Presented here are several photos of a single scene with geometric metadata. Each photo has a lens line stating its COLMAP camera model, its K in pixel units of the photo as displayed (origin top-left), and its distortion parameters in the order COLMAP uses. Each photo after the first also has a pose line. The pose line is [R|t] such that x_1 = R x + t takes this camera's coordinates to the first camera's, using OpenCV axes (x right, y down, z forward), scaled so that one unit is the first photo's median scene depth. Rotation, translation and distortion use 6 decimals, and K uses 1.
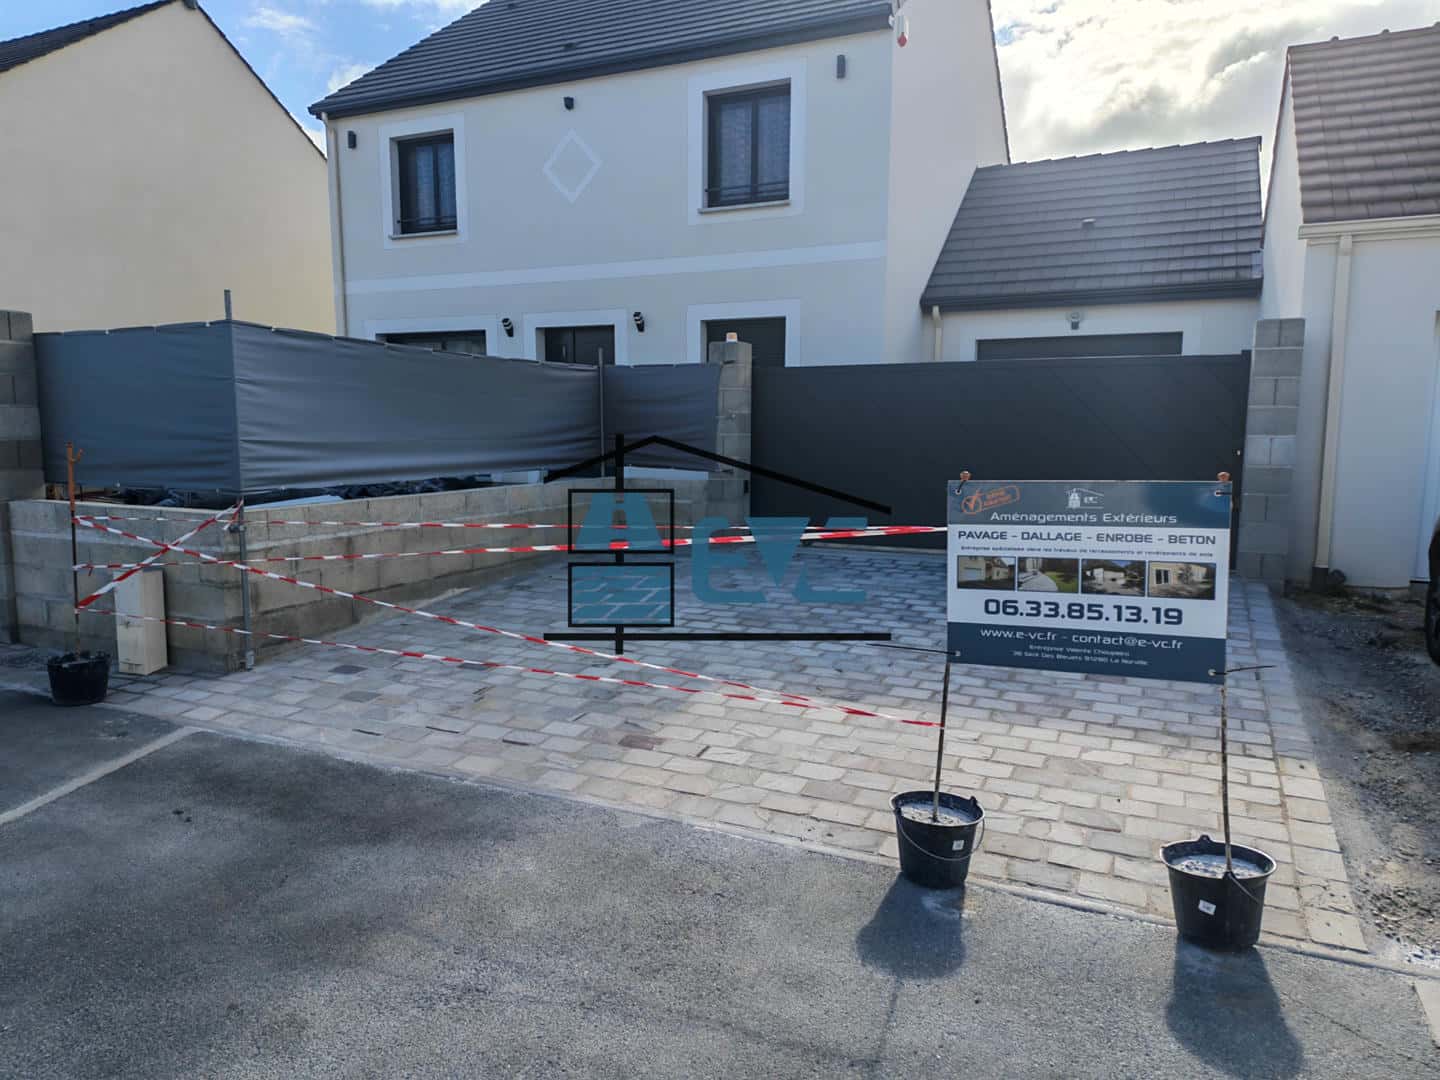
lens RADIAL K [[976.2, 0, 702.5], [0, 976.2, 551.7], [0, 0, 1]] dist [0.065962, -0.072016]
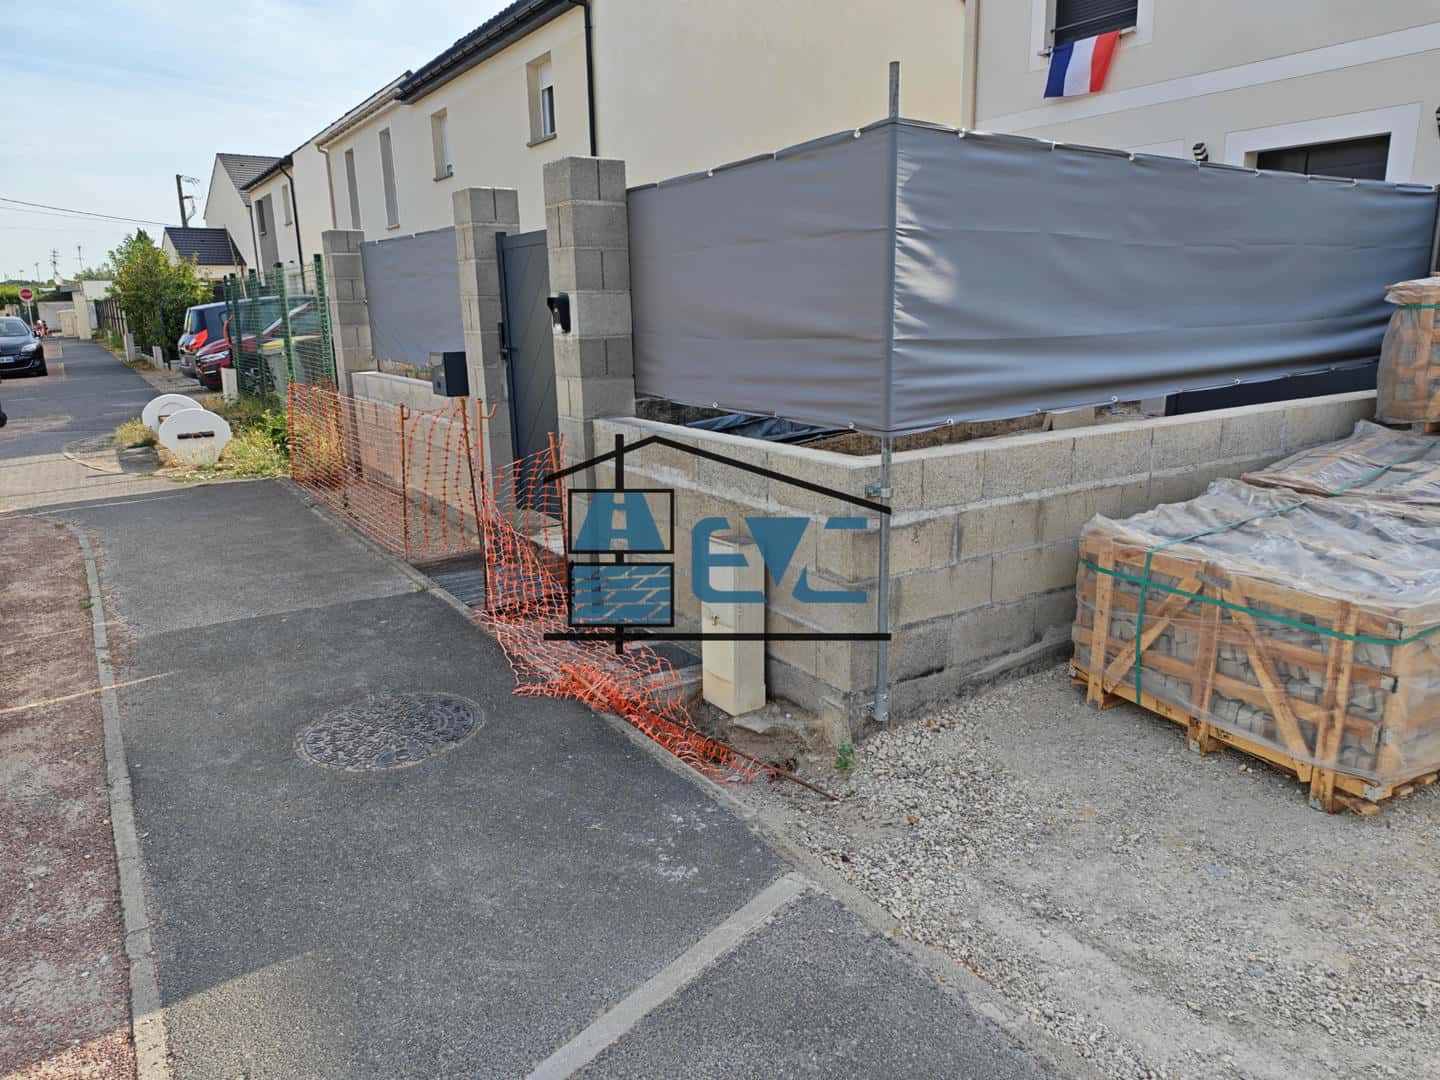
lens RADIAL K [[976.2, 0, 716.9], [0, 976.2, 543.4], [0, 0, 1]] dist [0.065962, -0.072016]
pose [[0.855176, 0.101339, -0.508335, -0.246877], [-0.042937, 0.991181, 0.125363, -0.060867], [0.516557, -0.085381, 0.851986, 0.437181]]
